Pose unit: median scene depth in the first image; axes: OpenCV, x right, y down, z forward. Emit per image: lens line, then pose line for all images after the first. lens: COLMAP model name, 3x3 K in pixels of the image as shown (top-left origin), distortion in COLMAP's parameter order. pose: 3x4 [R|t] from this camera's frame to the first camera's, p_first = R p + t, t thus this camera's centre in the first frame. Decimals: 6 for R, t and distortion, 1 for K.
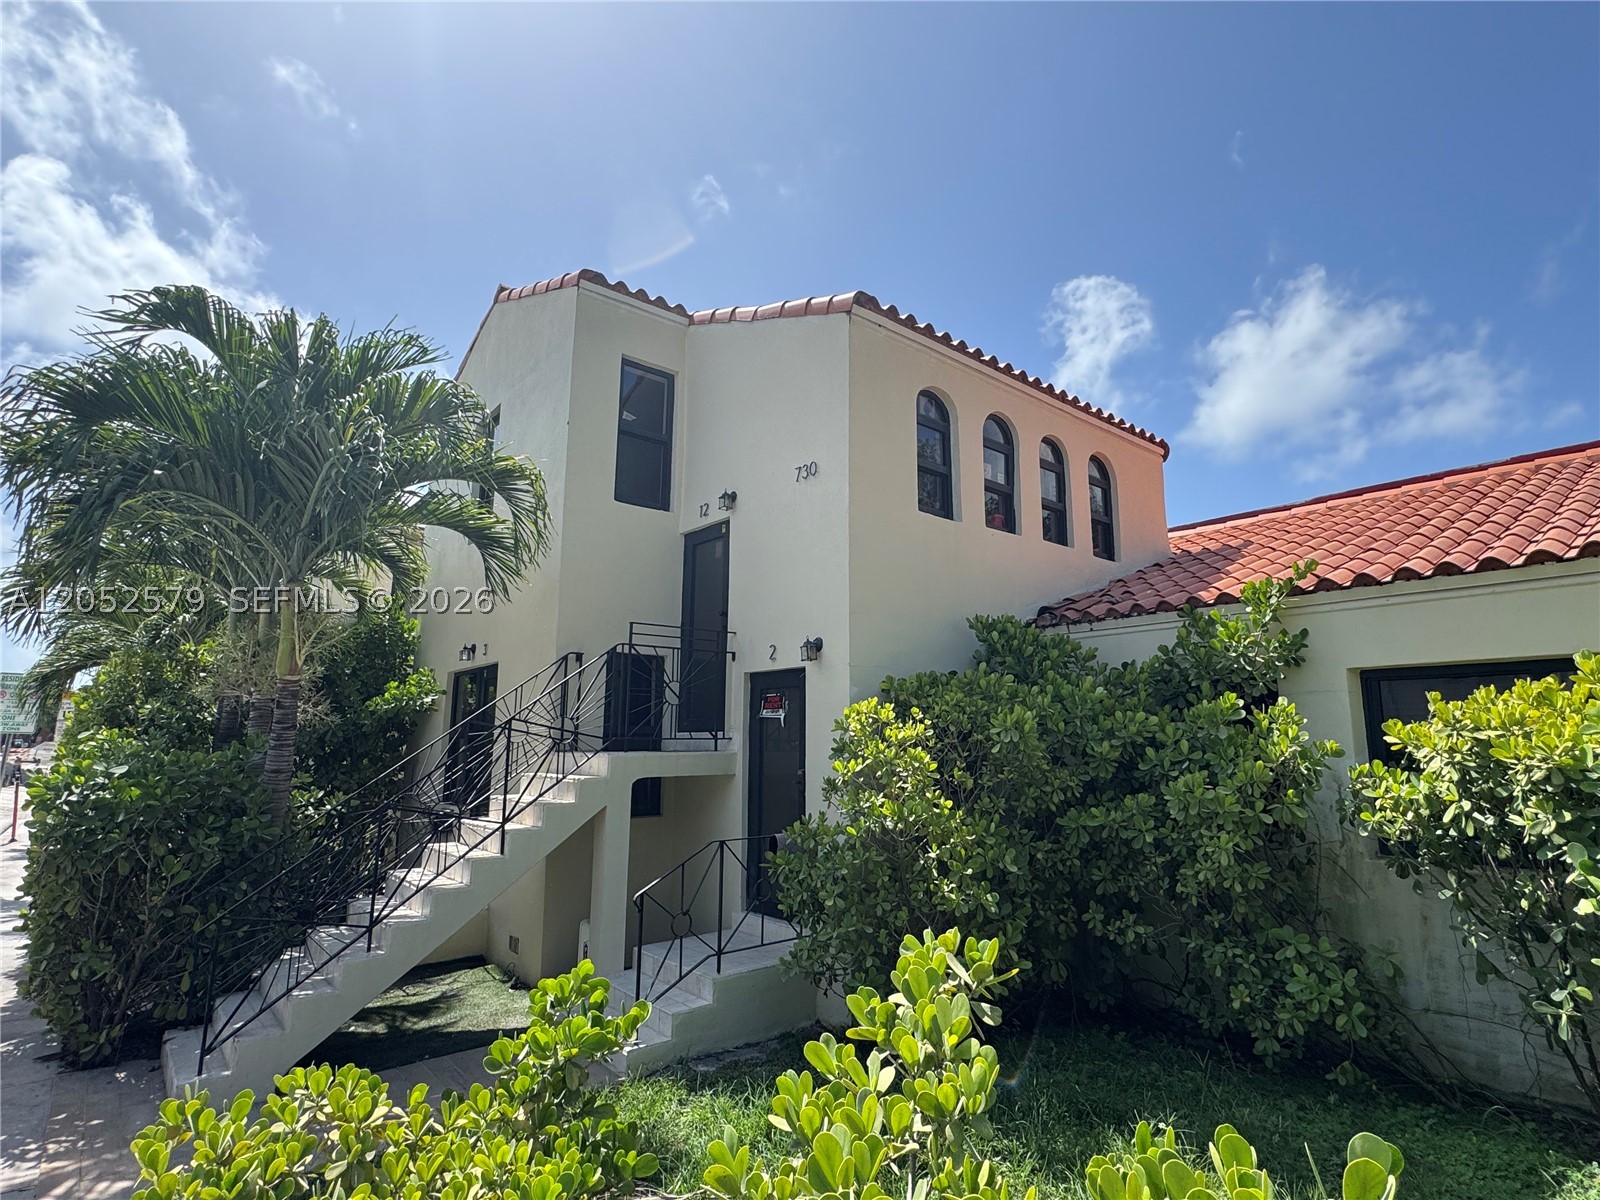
lens RADIAL K [[826.5, 0, 800.0], [0, 826.5, 600.0], [0, 0, 1]] dist [-0.001420, -0.000127]
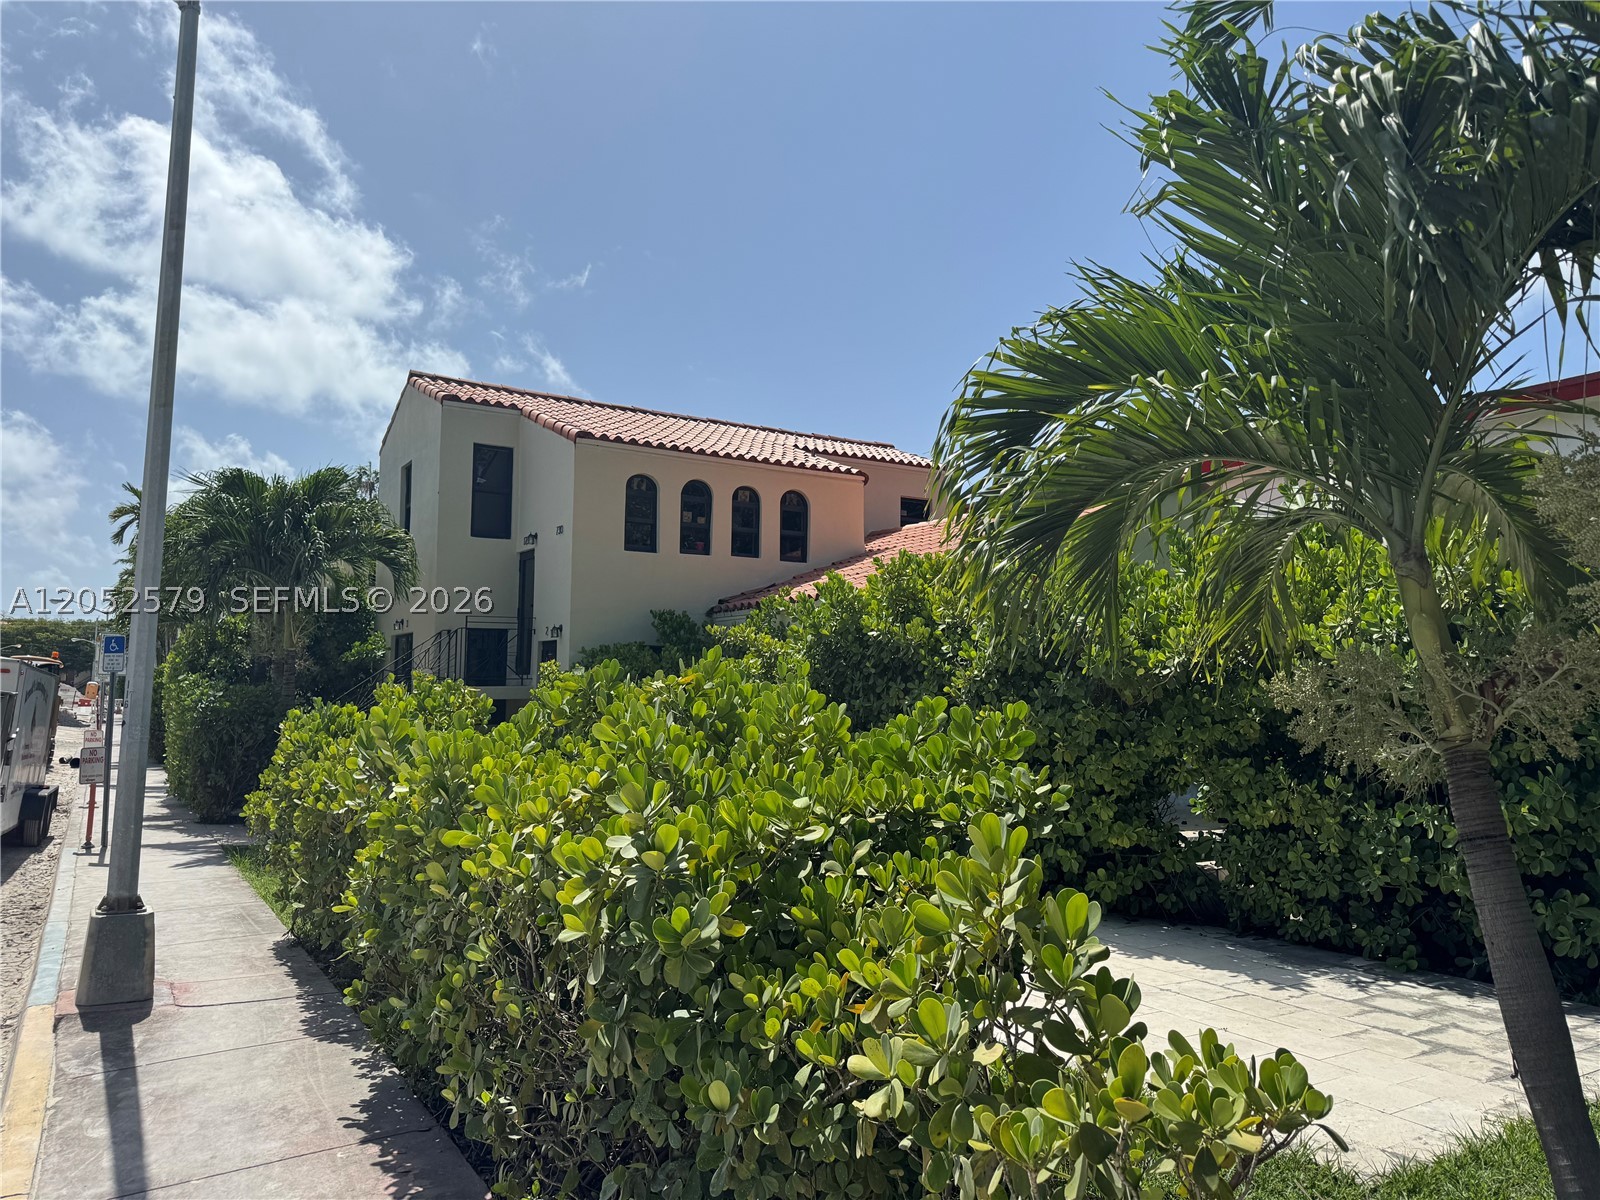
lens RADIAL K [[1079.0, 0, 800.0], [0, 1079.0, 600.0], [0, 0, 1]] dist [0.000384, -0.000151]
pose [[0.993744, -0.008753, -0.111338, 0.664313], [0.019005, 0.995637, 0.091353, -0.176859], [0.110052, -0.092898, 0.989575, -1.068176]]
